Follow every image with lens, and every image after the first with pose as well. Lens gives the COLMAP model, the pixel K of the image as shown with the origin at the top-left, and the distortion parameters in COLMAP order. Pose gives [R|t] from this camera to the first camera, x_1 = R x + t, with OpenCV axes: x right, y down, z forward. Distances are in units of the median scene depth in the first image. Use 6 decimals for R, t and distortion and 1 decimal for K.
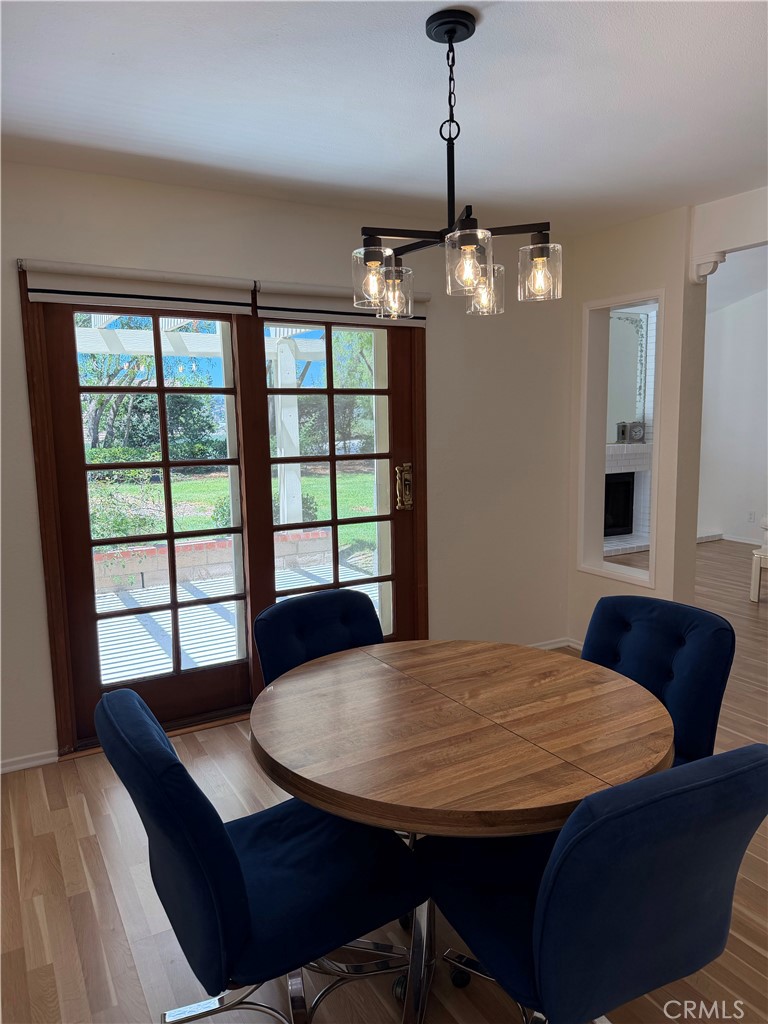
lens RADIAL K [[713.1, 0, 384.4], [0, 713.1, 519.2], [0, 0, 1]] dist [0.018390, -0.011178]
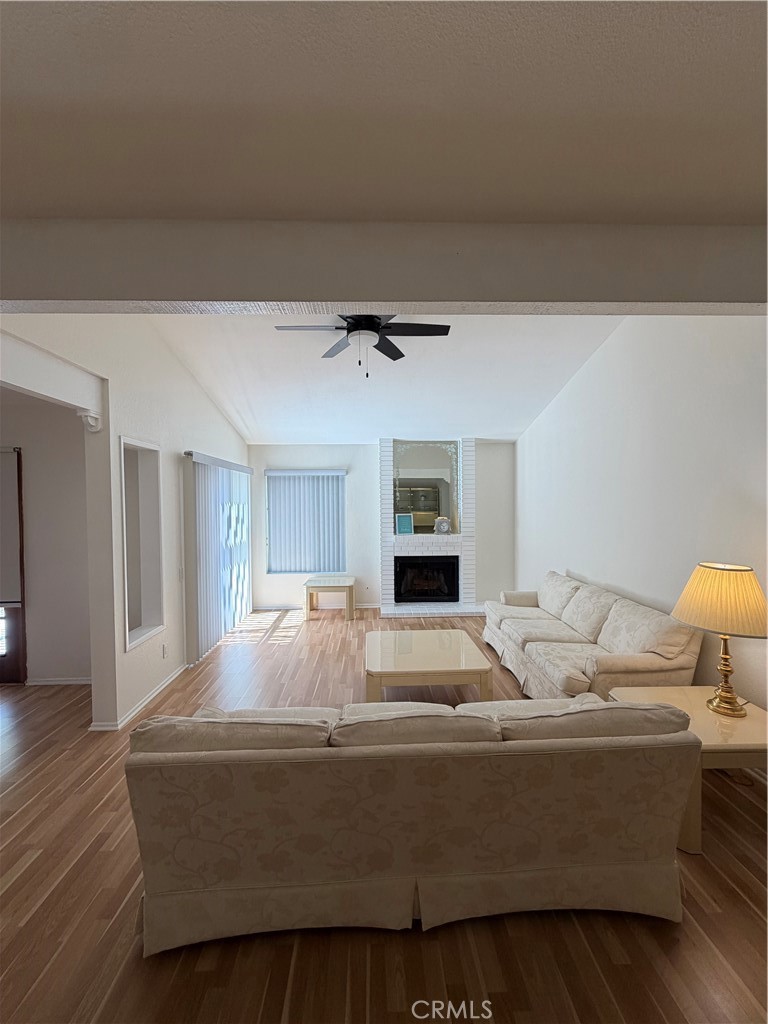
lens RADIAL K [[410.9, 0, 377.7], [0, 410.9, 517.0], [0, 0, 1]] dist [-0.001427, 0.000652]
pose [[0.879943, 0.026588, -0.474334, 0.687596], [-0.076024, 0.993447, -0.085347, -0.072200], [0.468956, 0.111161, 0.876198, 0.296846]]
